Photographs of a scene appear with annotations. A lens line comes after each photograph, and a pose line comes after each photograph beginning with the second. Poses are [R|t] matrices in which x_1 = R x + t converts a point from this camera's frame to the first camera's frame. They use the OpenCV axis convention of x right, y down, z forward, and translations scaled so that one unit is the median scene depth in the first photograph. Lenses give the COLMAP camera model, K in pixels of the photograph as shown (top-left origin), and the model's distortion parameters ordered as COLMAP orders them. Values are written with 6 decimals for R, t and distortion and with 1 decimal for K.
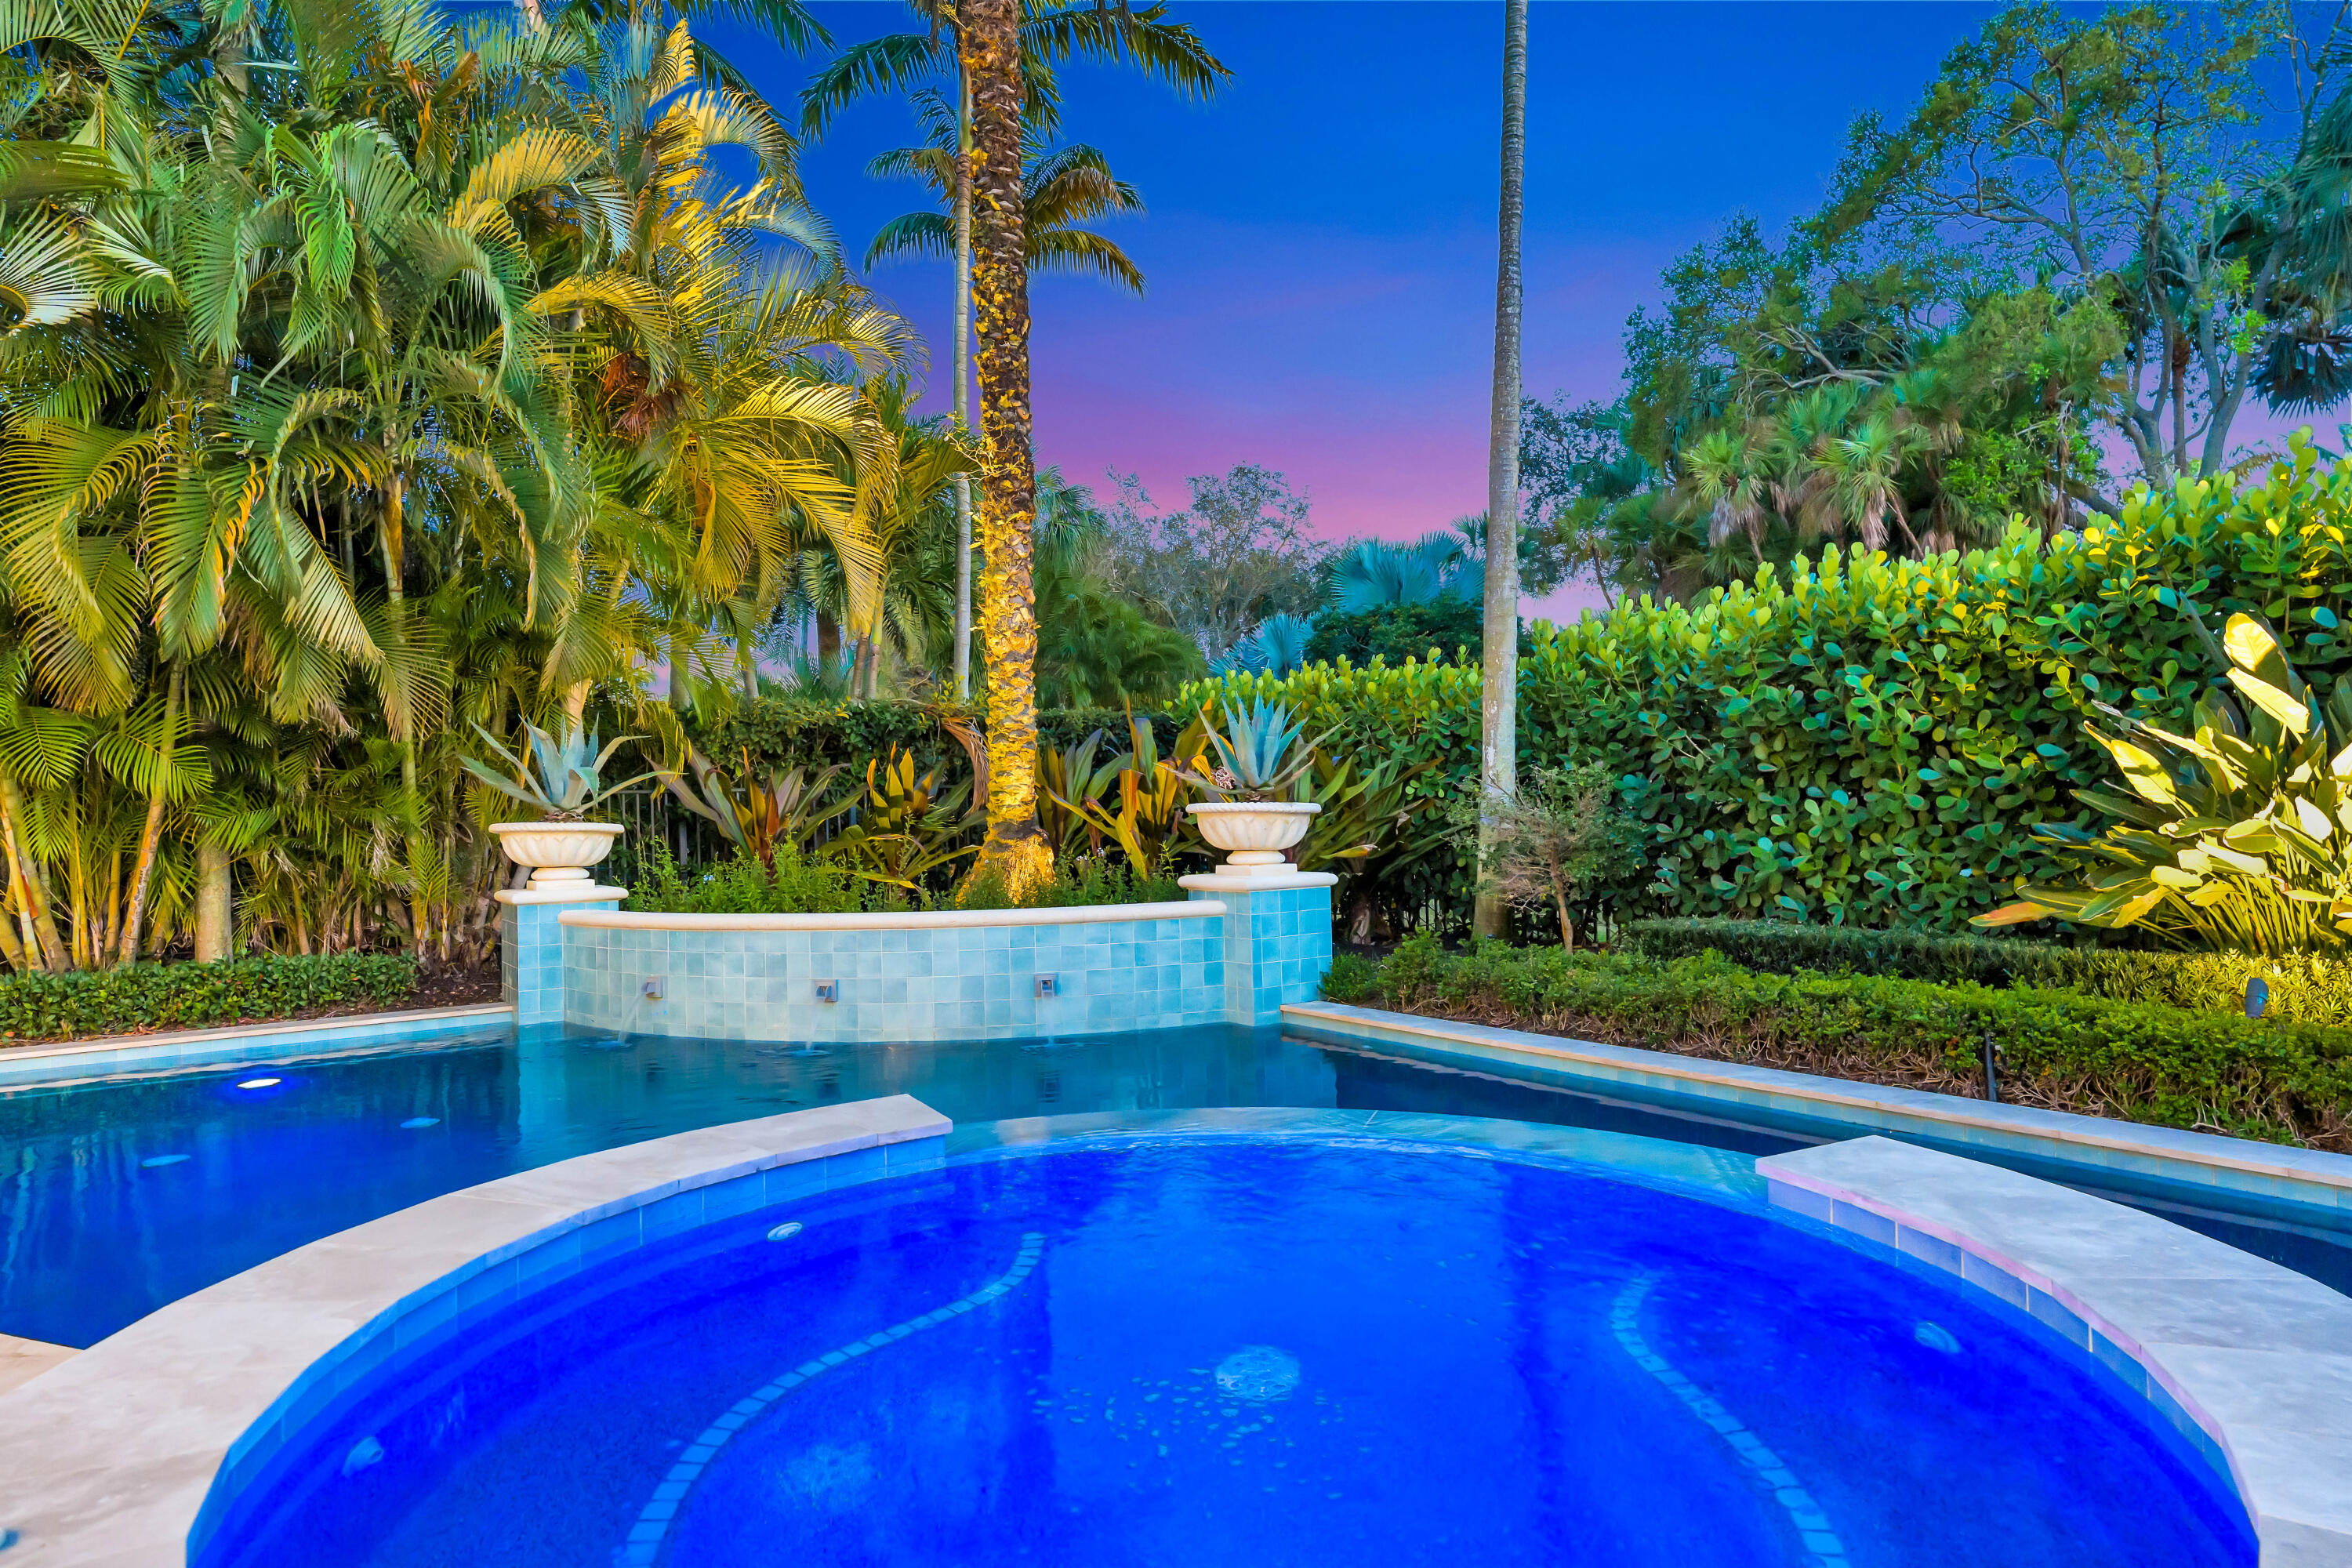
lens RADIAL K [[1293.4, 0, 1172.2], [0, 1293.4, 770.5], [0, 0, 1]] dist [0.001443, 0.000369]
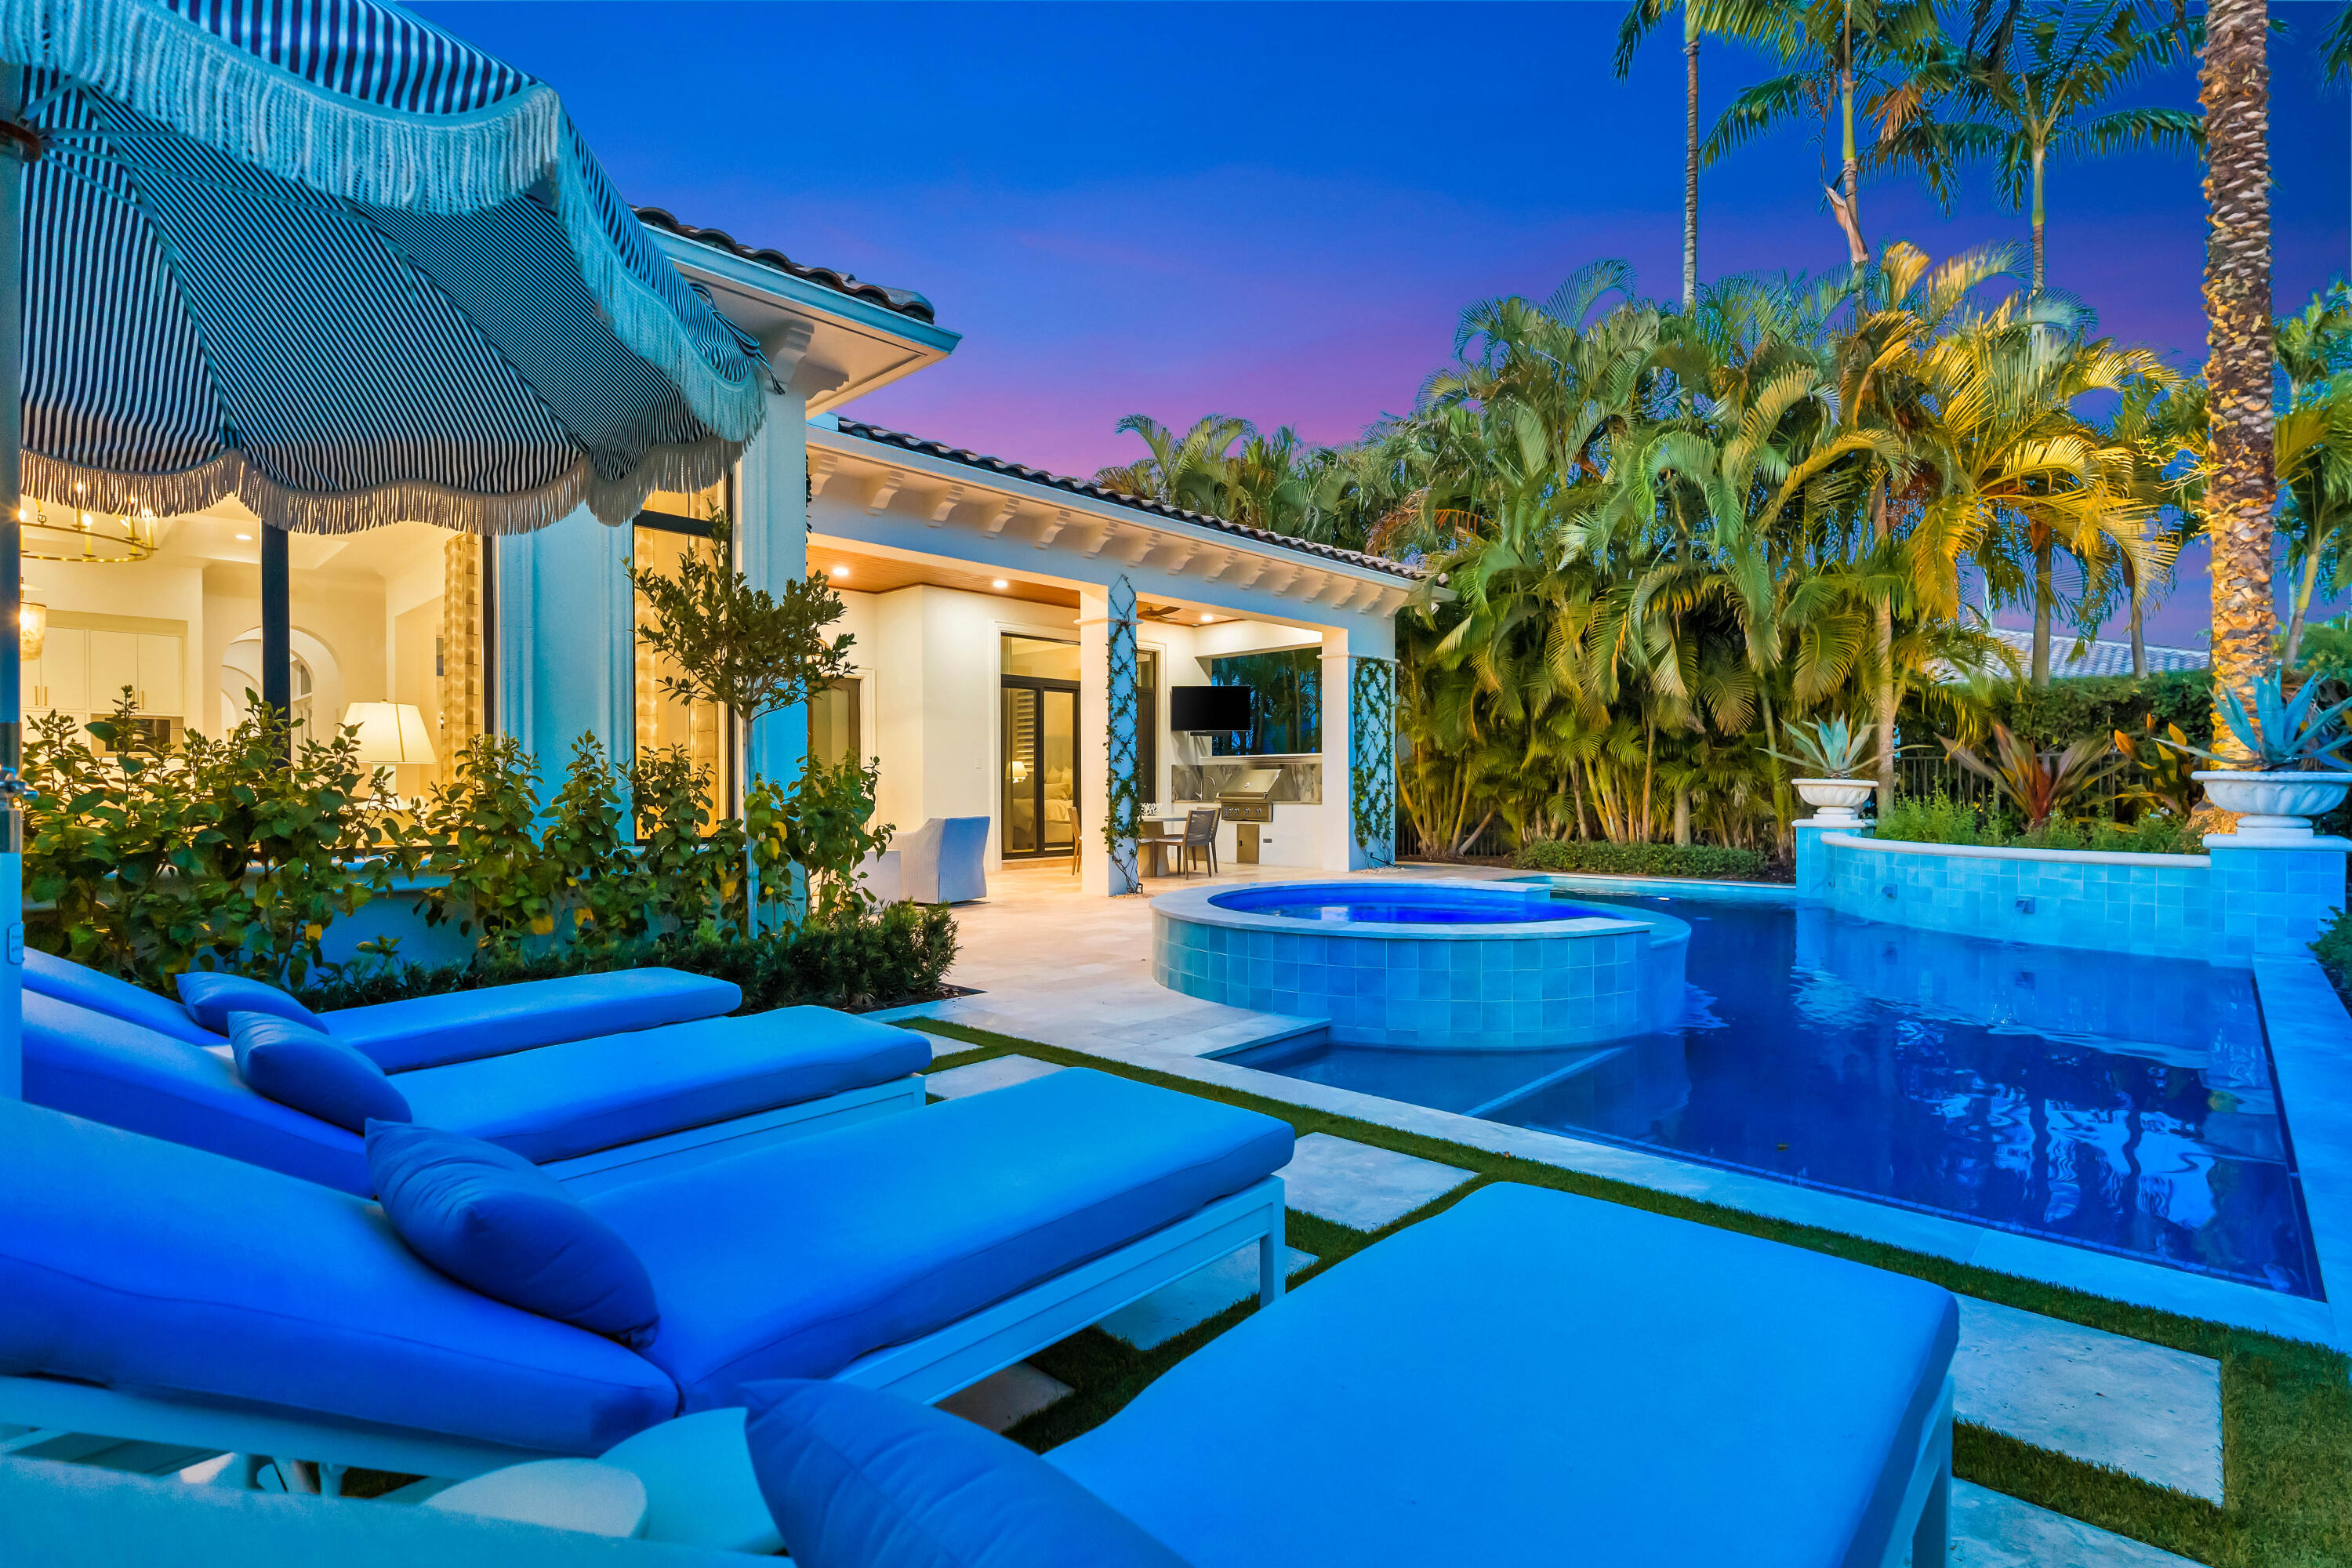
lens RADIAL K [[1100.5, 0, 1183.3], [0, 1100.5, 796.8], [0, 0, 1]] dist [0.000002, 0.000264]
pose [[0.205031, 0.030710, -0.978274, 0.811523], [0.034418, 0.998663, 0.038564, -0.021975], [0.978150, -0.041577, 0.203700, -0.096539]]
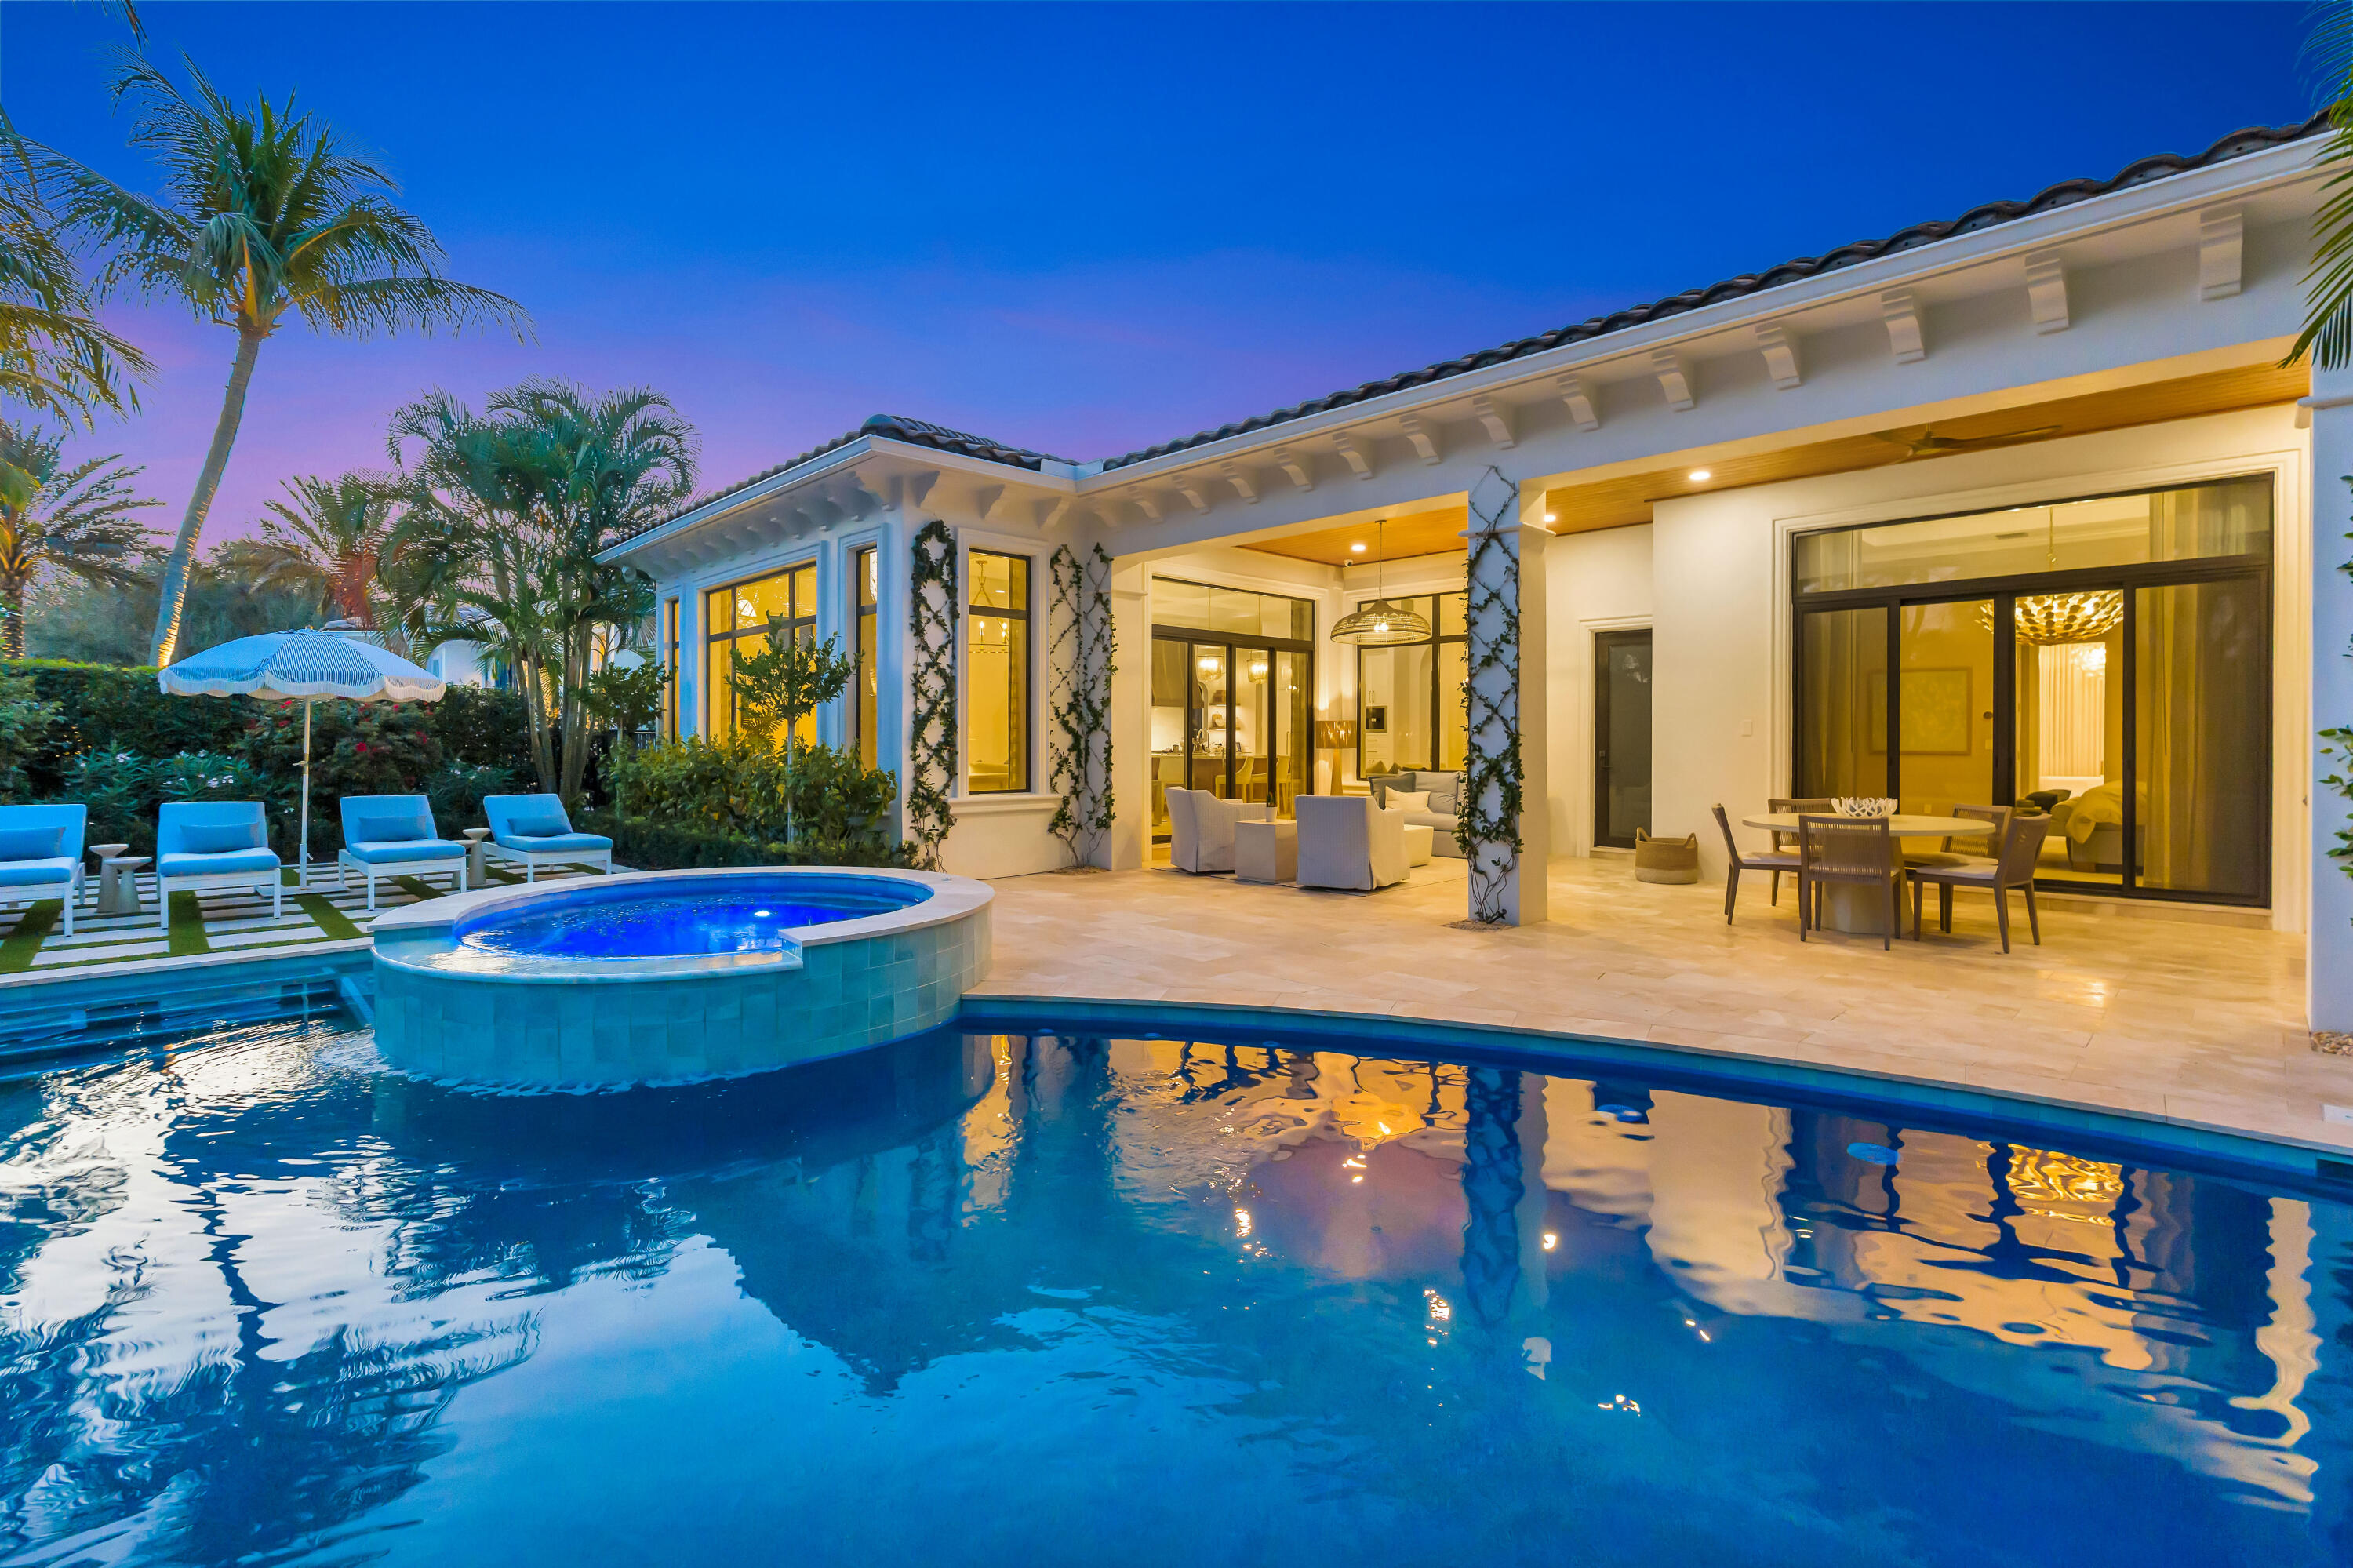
lens RADIAL K [[1068.6, 0, 1179.7], [0, 1068.6, 744.4], [0, 0, 1]] dist [-0.002366, 0.000109]
pose [[-0.987439, 0.023269, -0.156277, -0.206186], [0.028390, 0.999128, -0.030618, 0.018891], [0.155428, -0.034670, -0.987239, 1.077013]]
